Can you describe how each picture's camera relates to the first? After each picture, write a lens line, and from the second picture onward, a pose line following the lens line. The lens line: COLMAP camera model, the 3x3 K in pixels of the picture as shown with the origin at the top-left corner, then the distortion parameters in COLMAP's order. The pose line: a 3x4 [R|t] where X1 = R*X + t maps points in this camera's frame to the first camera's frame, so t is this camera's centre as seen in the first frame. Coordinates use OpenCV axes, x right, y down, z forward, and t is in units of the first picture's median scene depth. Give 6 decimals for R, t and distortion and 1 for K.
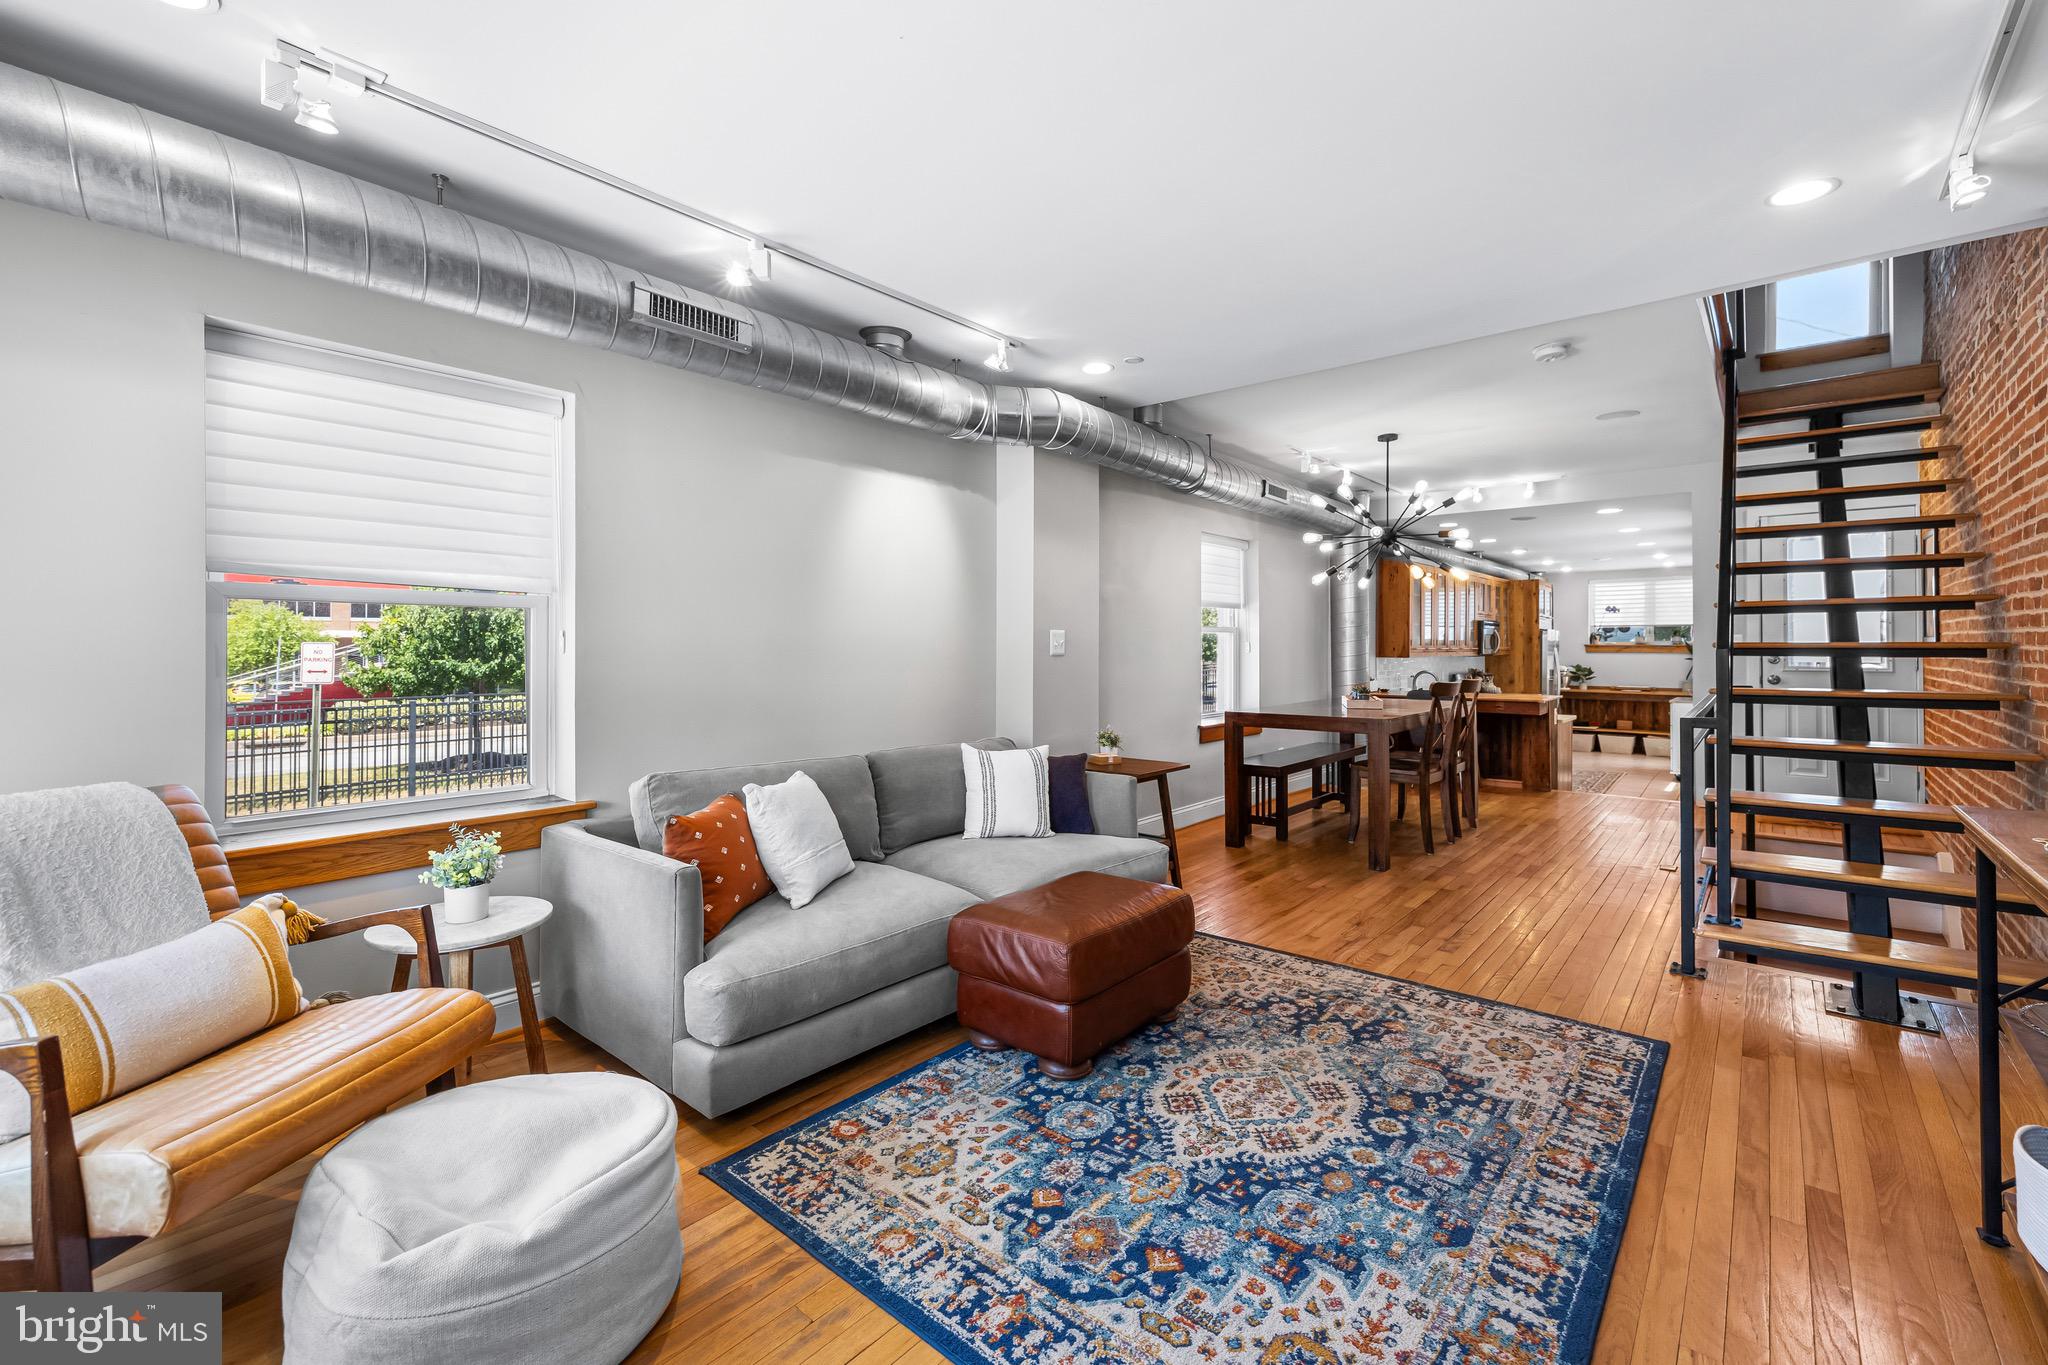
lens RADIAL K [[869.3, 0, 1026.0], [0, 869.3, 636.8], [0, 0, 1]] dist [0.000321, 0.000271]
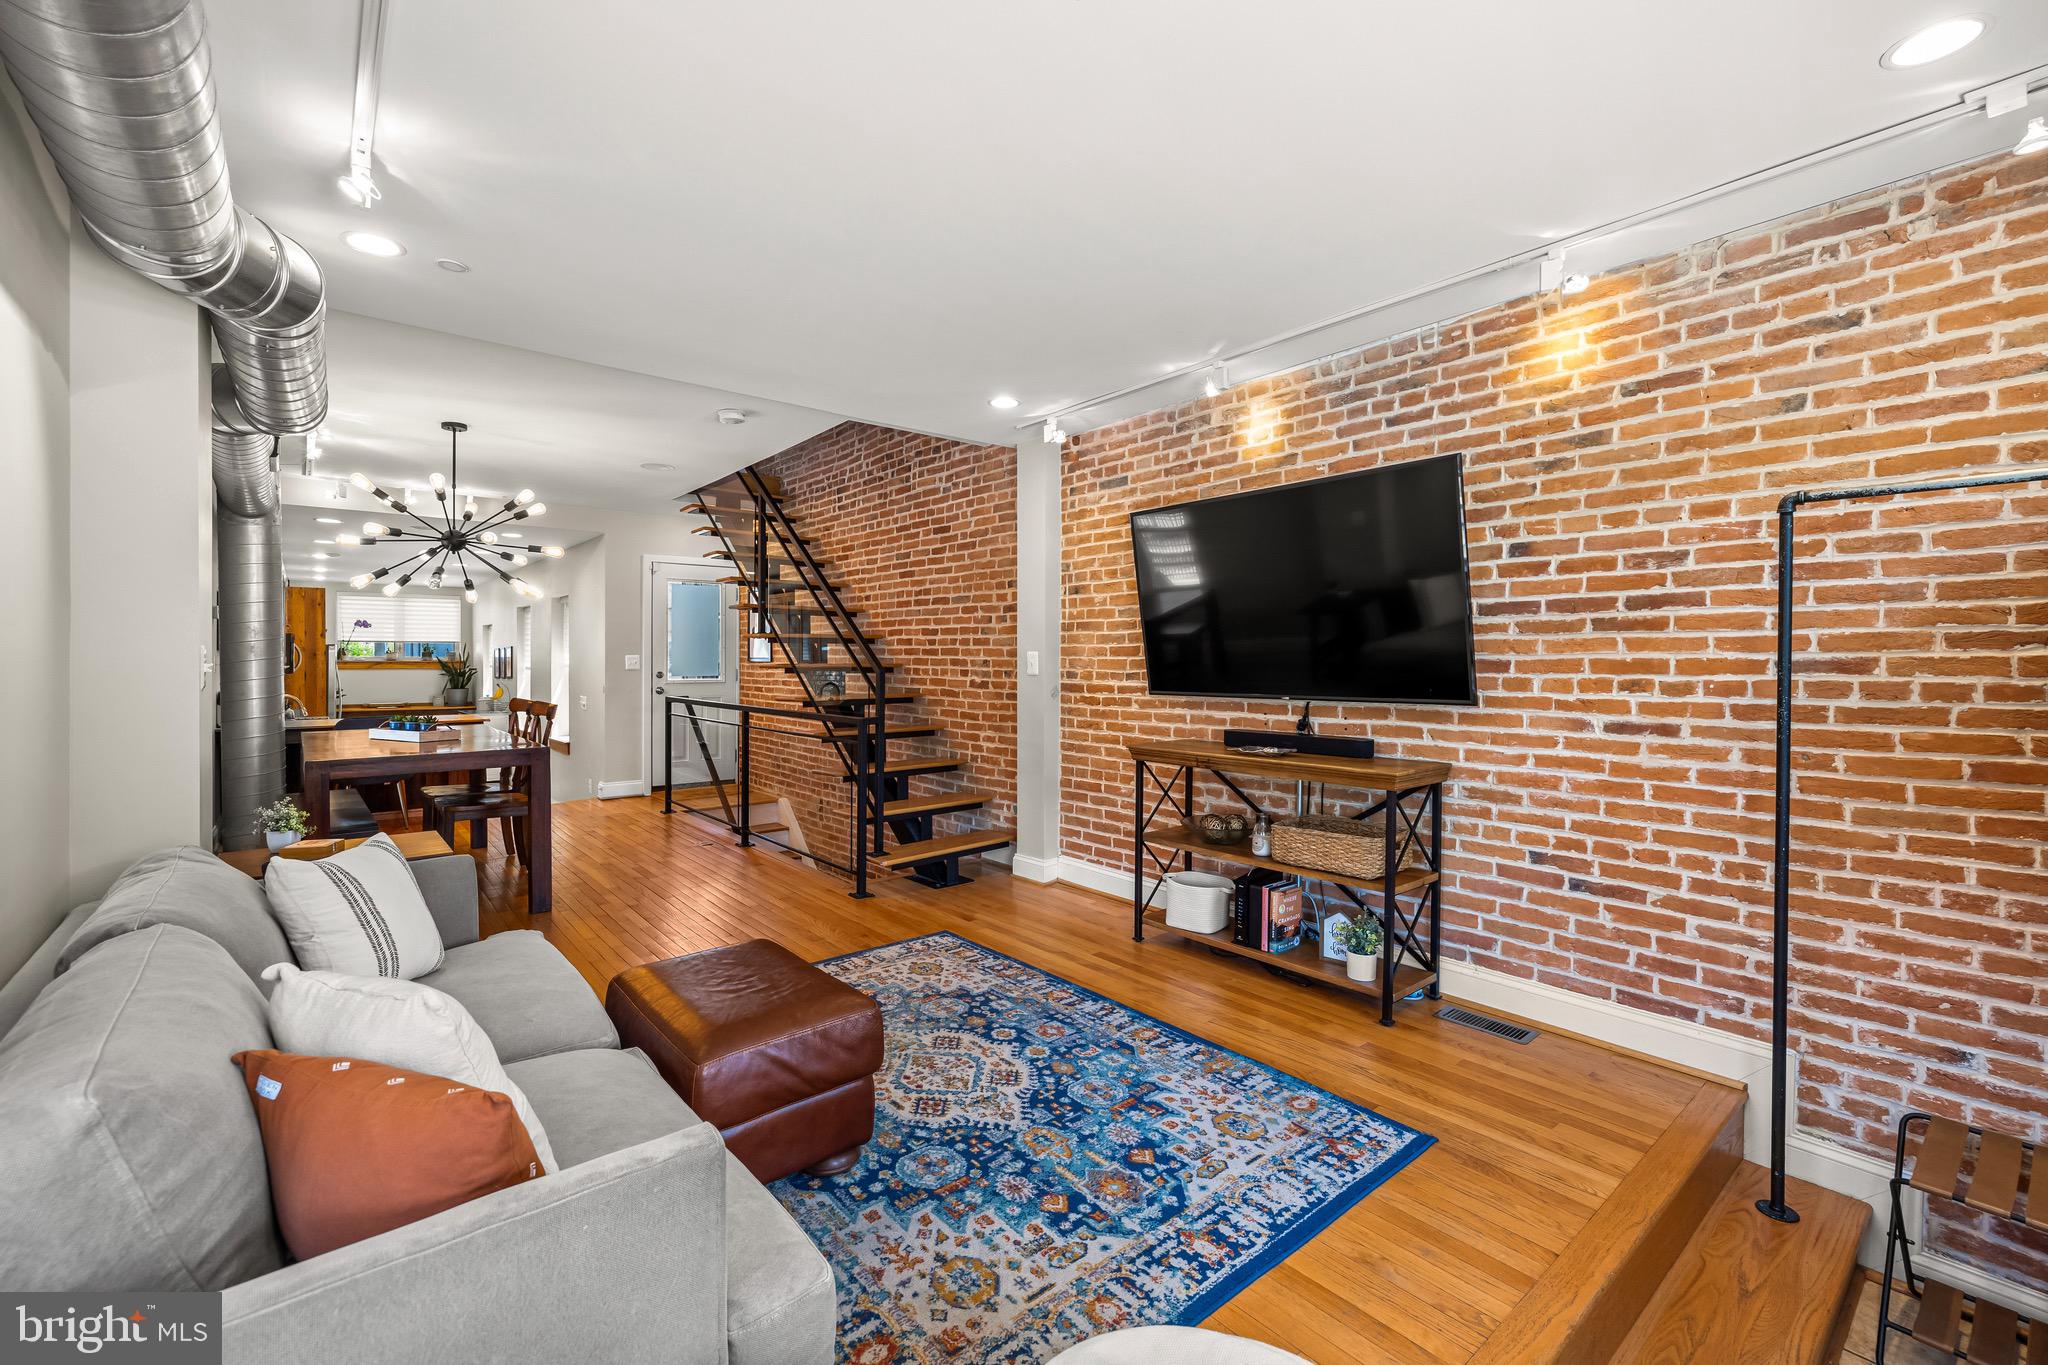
lens RADIAL K [[862.8, 0, 1014.3], [0, 862.8, 677.5], [0, 0, 1]] dist [-0.000303, 0.000127]
pose [[0.171521, -0.019504, 0.984987, -0.820369], [-0.011965, 0.999689, 0.021879, -0.011246], [-0.985108, -0.015538, 0.171234, 0.719683]]
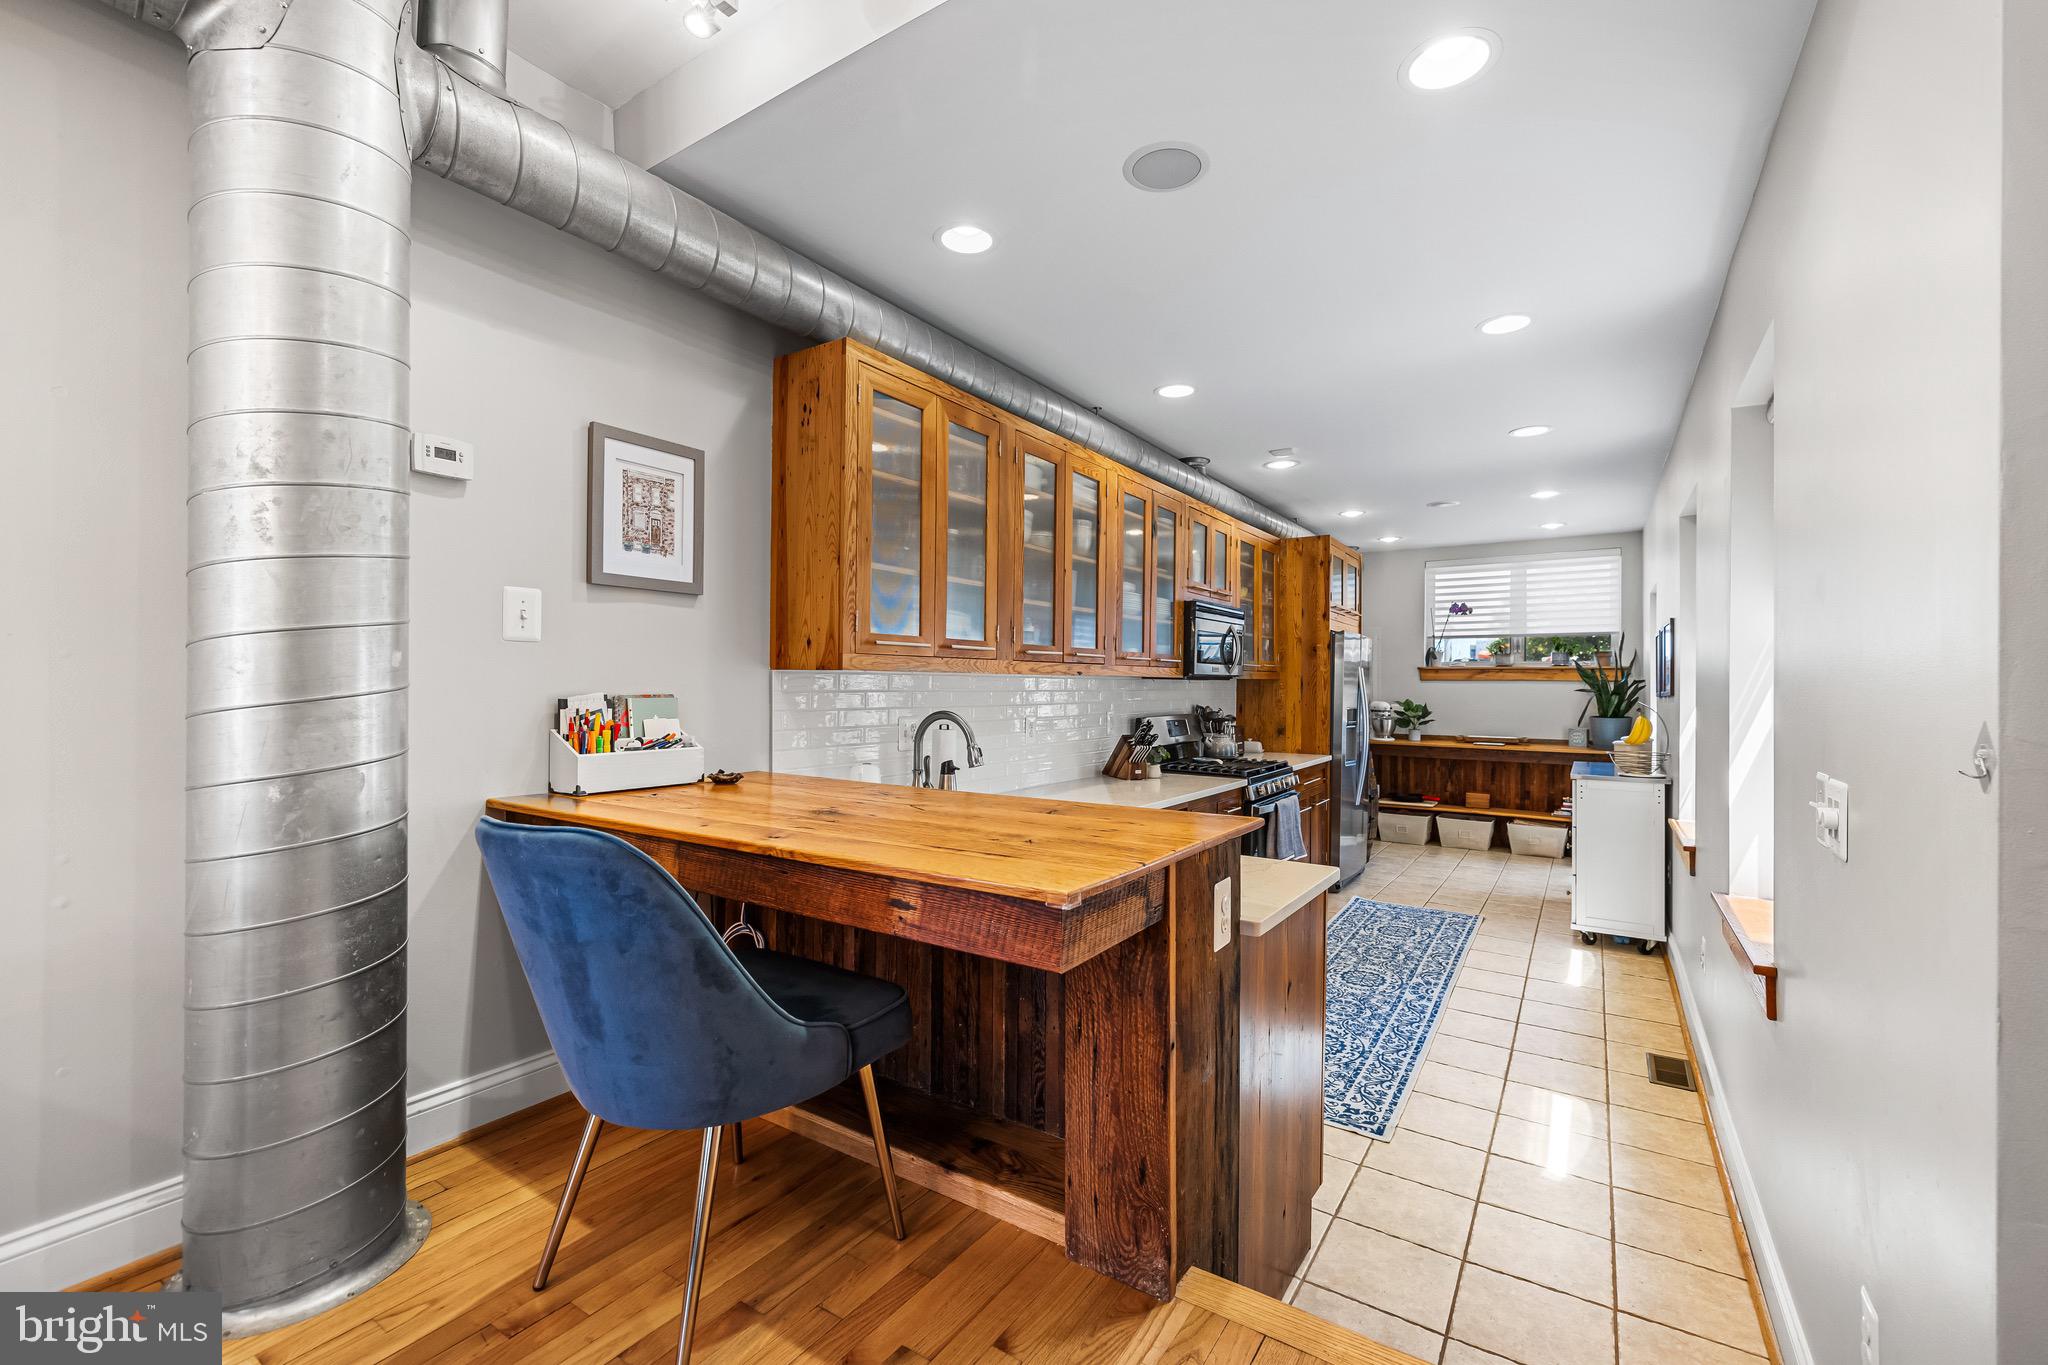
lens RADIAL K [[862.8, 0, 1014.3], [0, 862.8, 677.5], [0, 0, 1]] dist [-0.000303, 0.000127]
pose [[0.993312, 0.006572, 0.115275, 1.692160], [-0.007070, 0.999967, 0.003905, 0.091429], [-0.115246, -0.004694, 0.993326, 2.501796]]
